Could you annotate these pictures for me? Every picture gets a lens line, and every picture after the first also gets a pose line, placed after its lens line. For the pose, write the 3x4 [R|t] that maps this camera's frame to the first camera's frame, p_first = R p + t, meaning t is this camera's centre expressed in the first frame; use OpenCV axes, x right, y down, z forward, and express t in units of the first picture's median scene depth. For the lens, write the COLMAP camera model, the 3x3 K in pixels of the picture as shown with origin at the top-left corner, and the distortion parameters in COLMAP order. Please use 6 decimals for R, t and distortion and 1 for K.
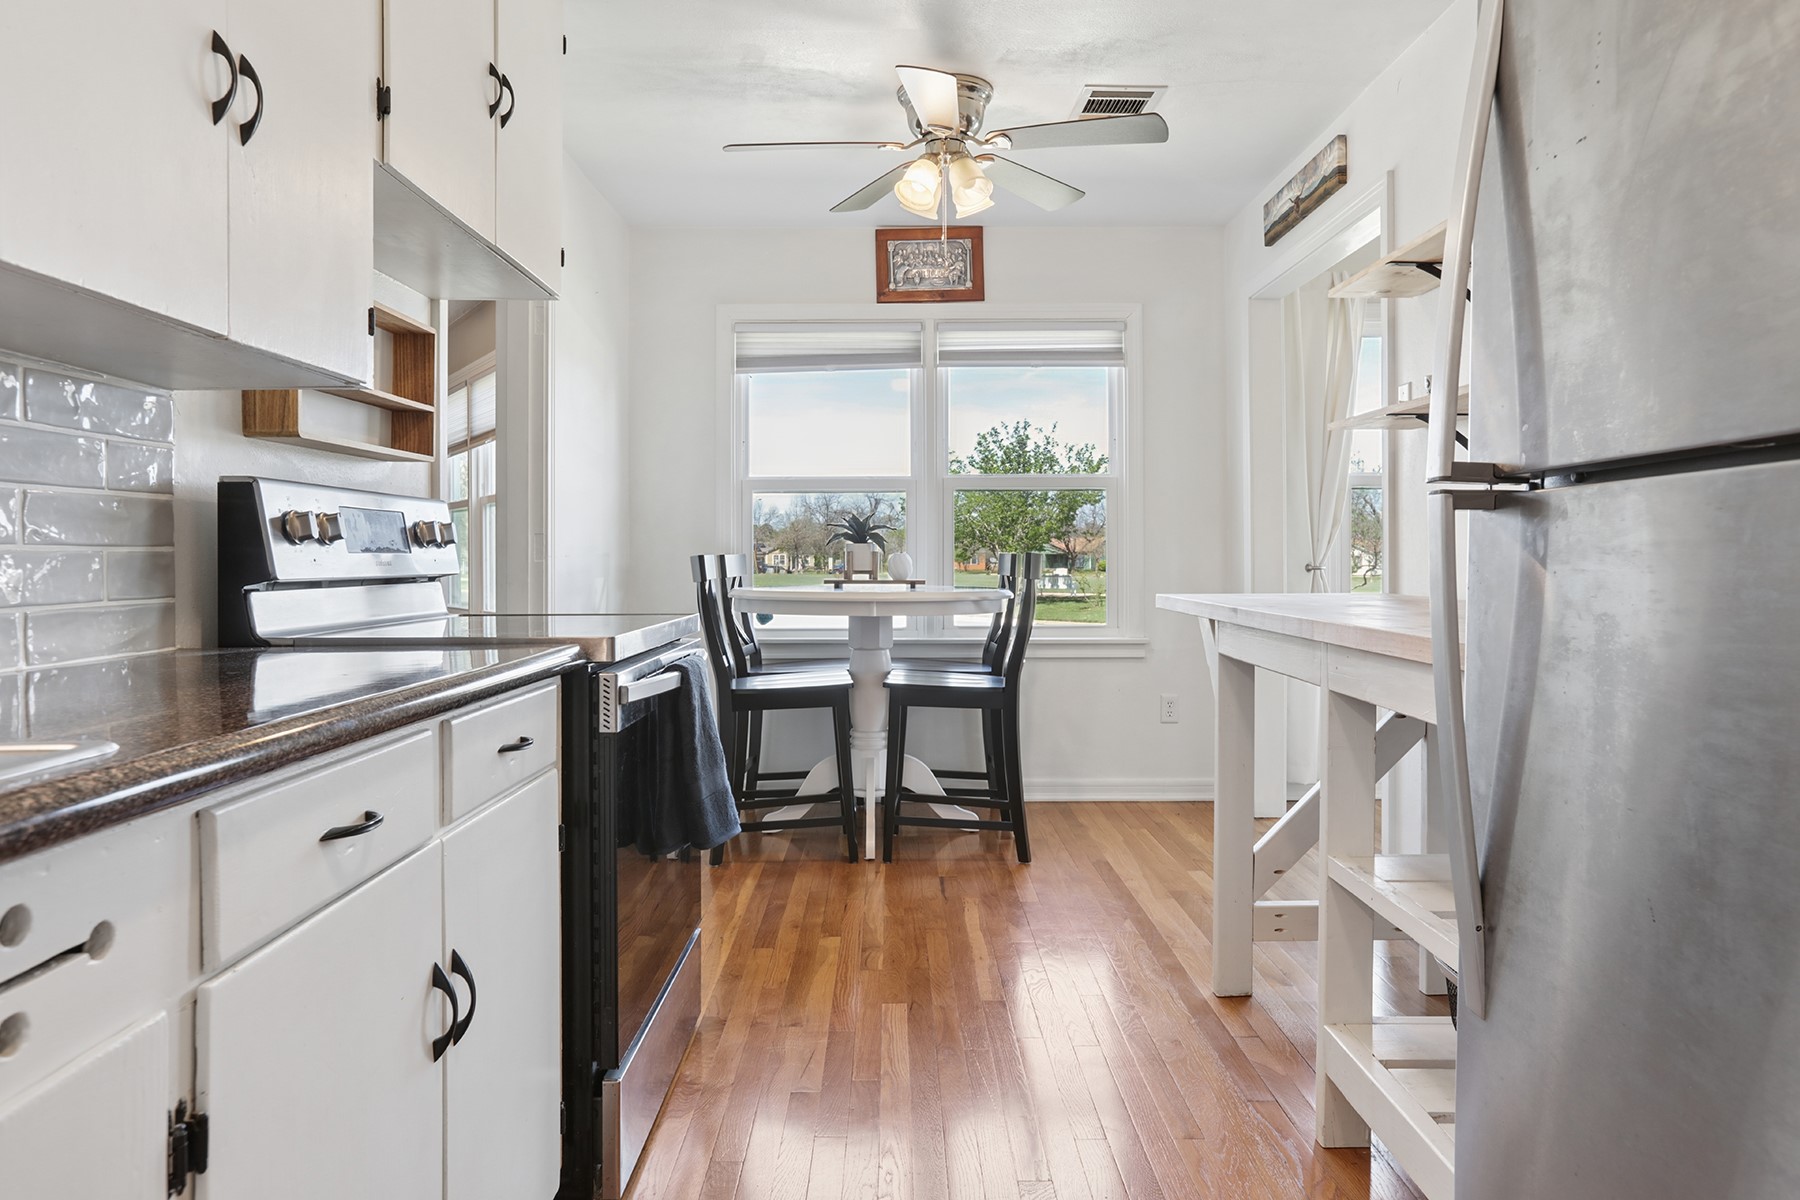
lens RADIAL K [[1155.7, 0, 897.7], [0, 1155.7, 558.0], [0, 0, 1]] dist [0.001914, 0.039377]
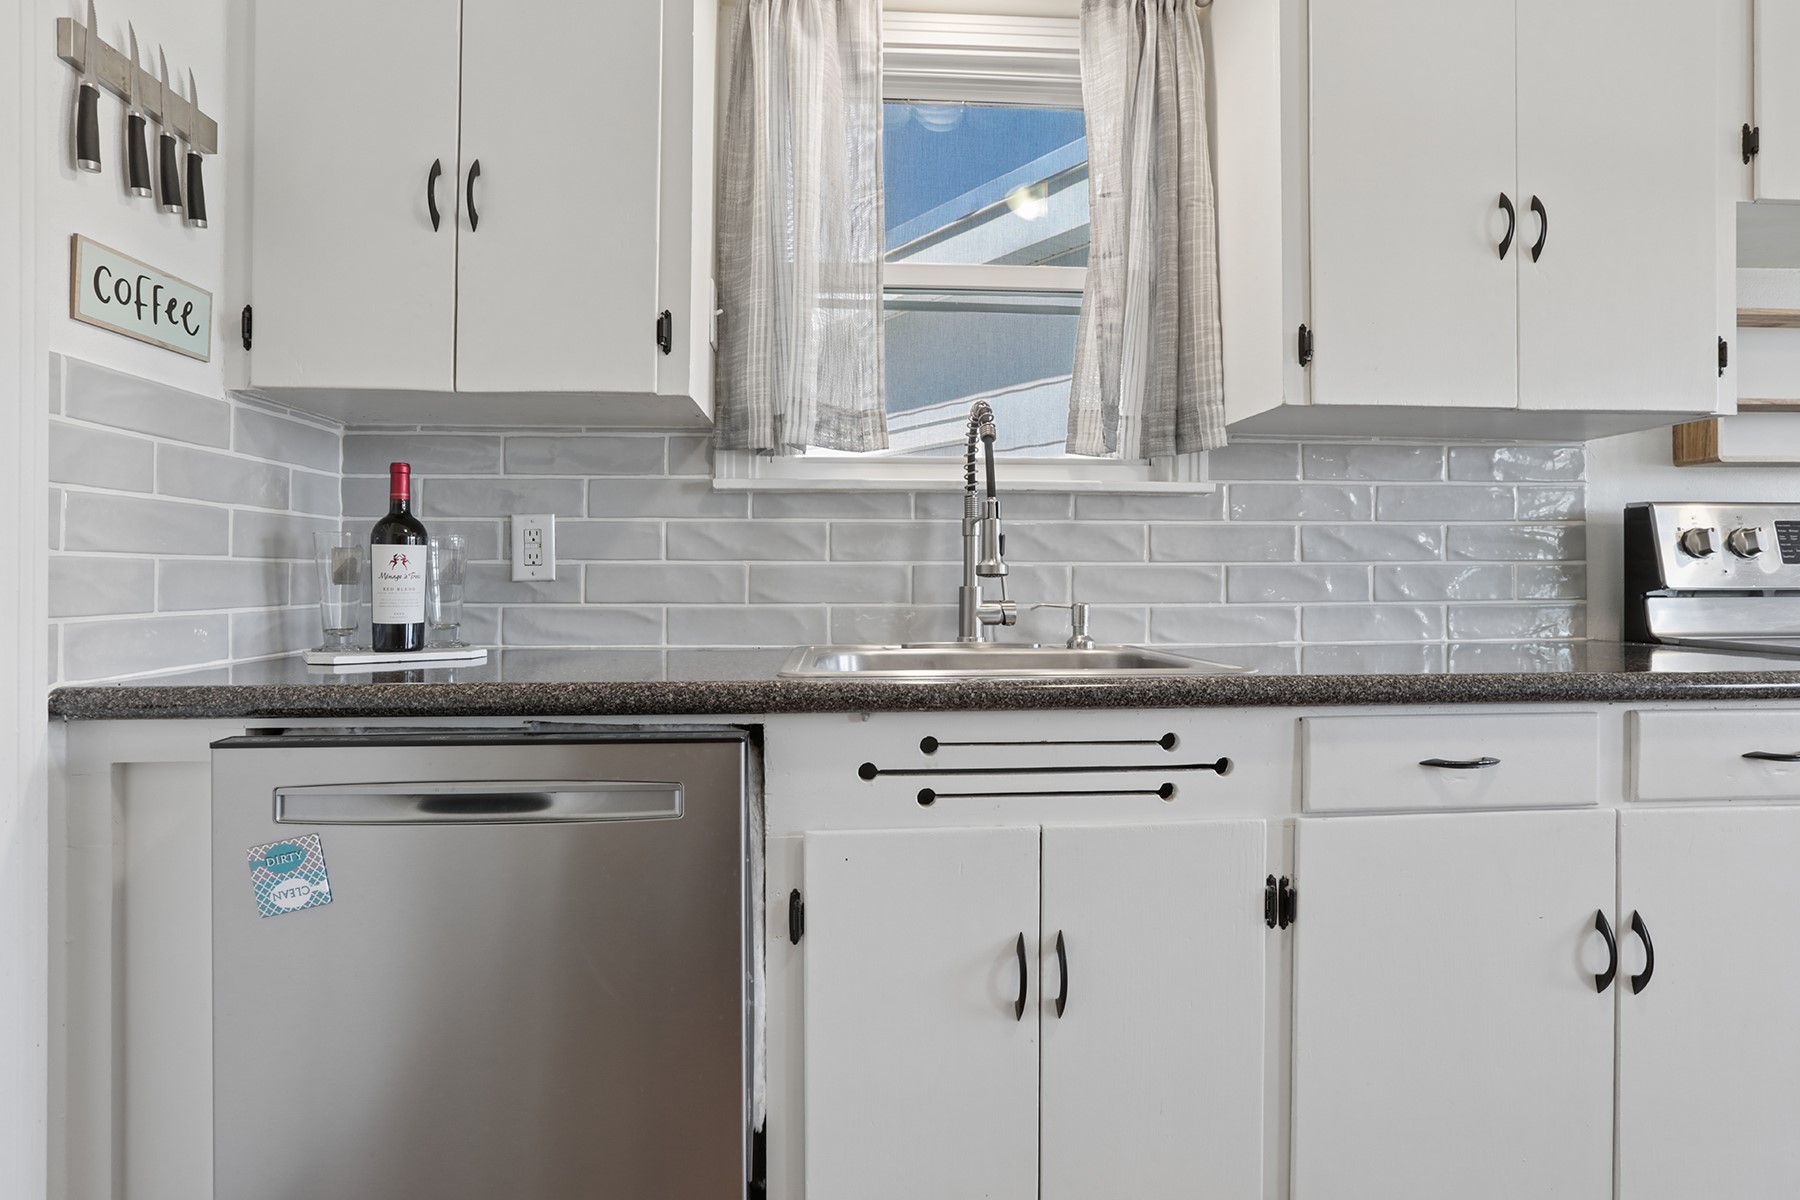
lens RADIAL K [[964.3, 0, 899.9], [0, 964.3, 571.0], [0, 0, 1]] dist [-0.000278, -0.000041]
pose [[0.069998, 0.004655, -0.997536, 0.435678], [0.000333, 0.999989, 0.004690, -0.003849], [0.997547, -0.000661, 0.069996, 0.172828]]
